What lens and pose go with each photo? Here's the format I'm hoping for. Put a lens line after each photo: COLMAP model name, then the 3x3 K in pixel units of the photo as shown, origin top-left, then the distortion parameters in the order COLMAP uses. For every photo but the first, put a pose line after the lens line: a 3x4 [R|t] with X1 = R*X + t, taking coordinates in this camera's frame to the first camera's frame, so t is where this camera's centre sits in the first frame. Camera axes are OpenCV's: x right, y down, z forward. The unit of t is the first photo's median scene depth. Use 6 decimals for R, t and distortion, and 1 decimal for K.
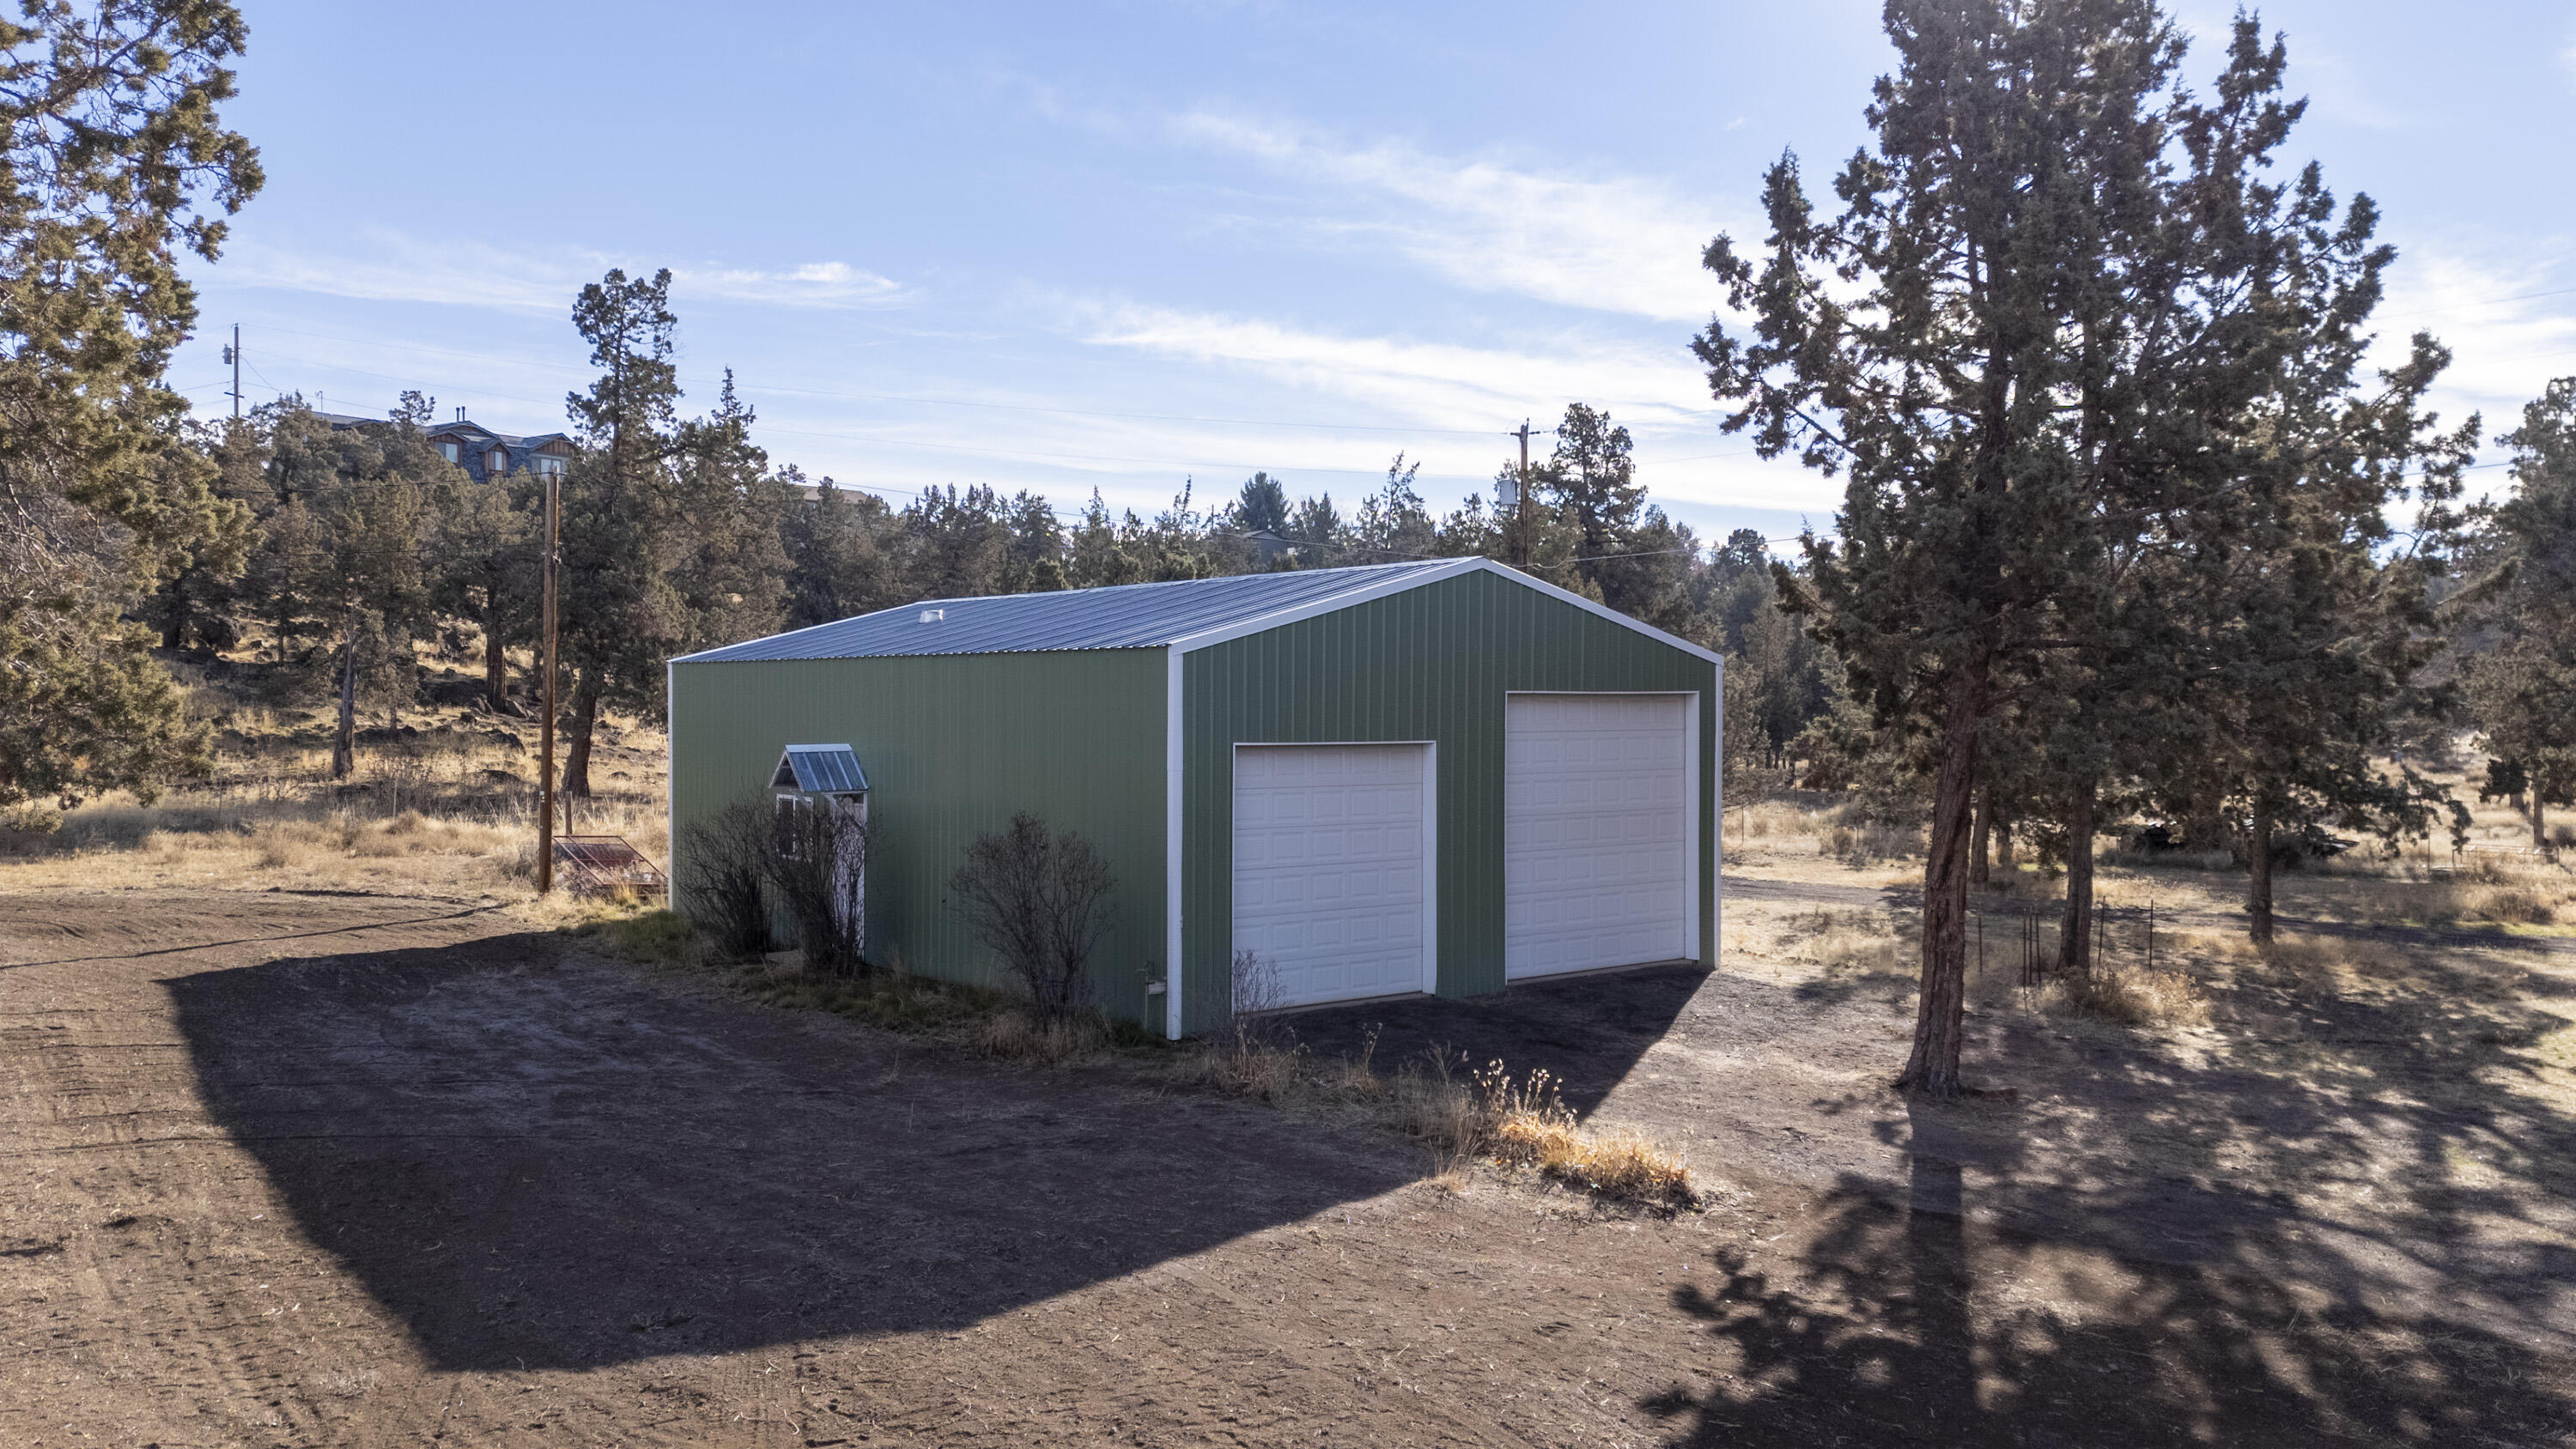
lens RADIAL K [[1887.9, 0, 1280.2], [0, 1887.9, 723.6], [0, 0, 1]] dist [0.092718, -0.089206]
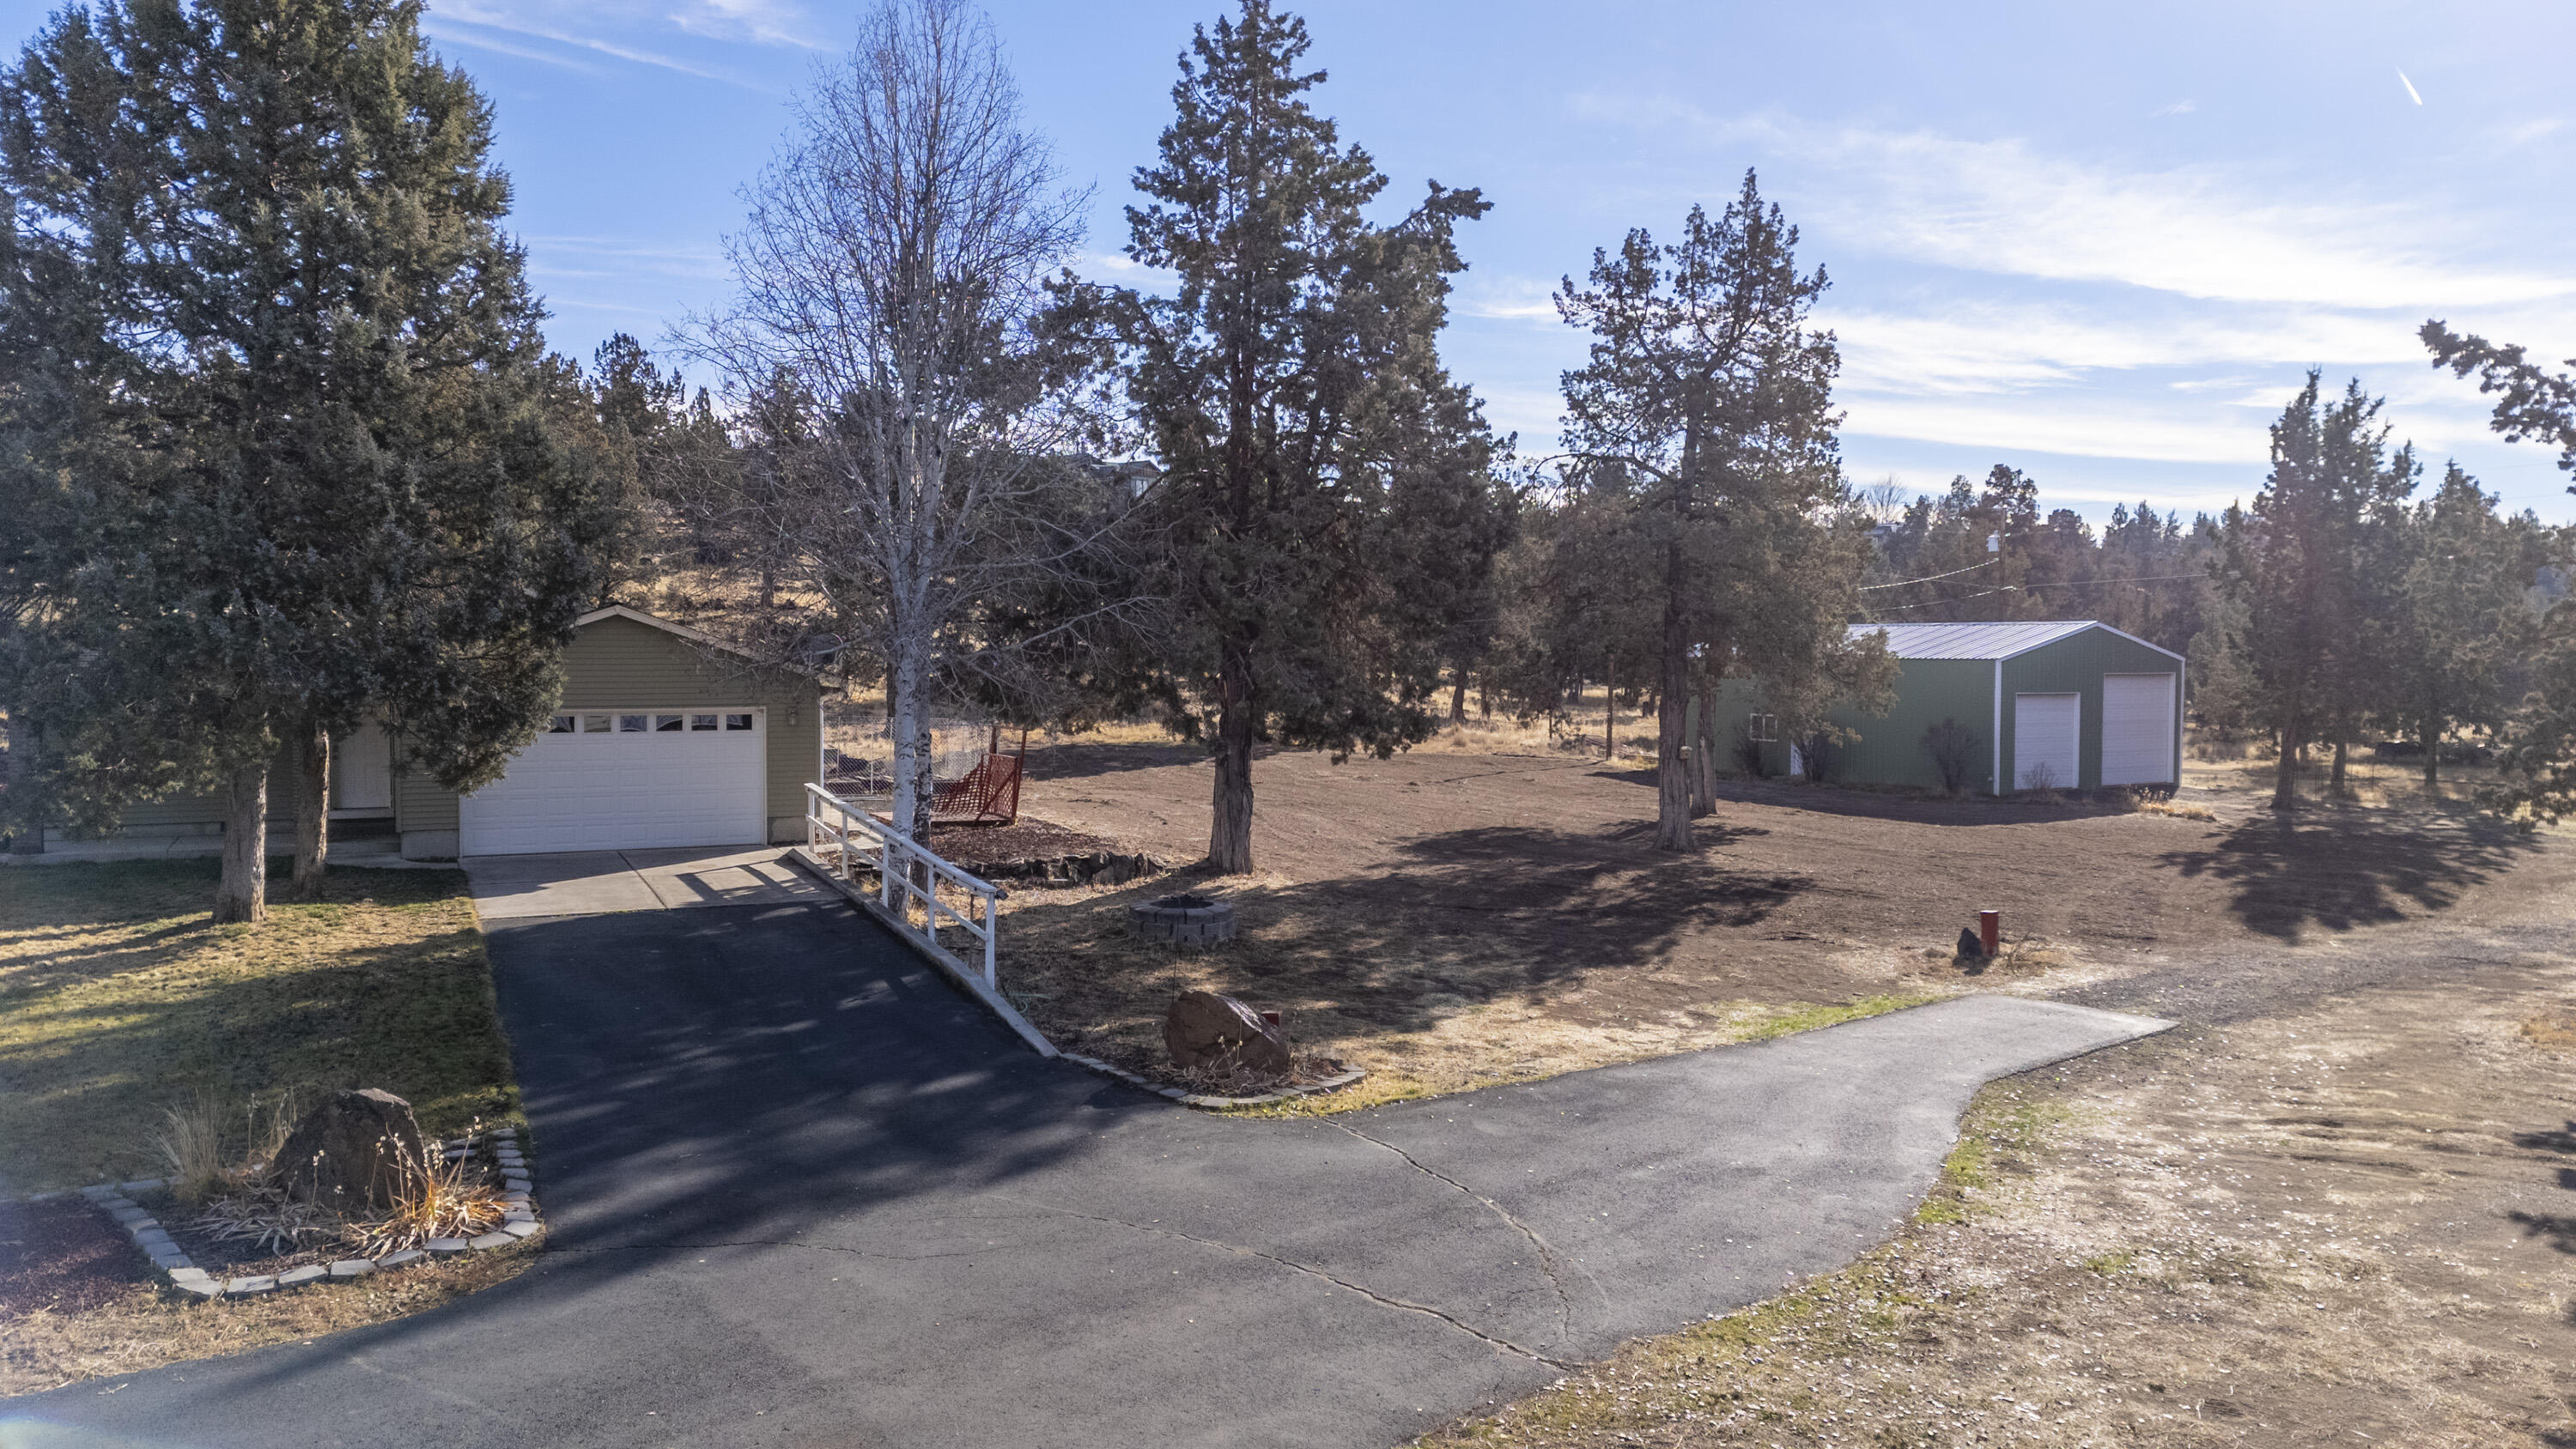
lens RADIAL K [[1887.9, 0, 1280.2], [0, 1887.9, 723.6], [0, 0, 1]] dist [0.092718, -0.089206]
pose [[0.992455, 0.005010, -0.122507, -0.675130], [-0.001610, 0.999611, 0.027838, -0.019359], [0.122599, -0.027431, 0.992077, -1.733805]]
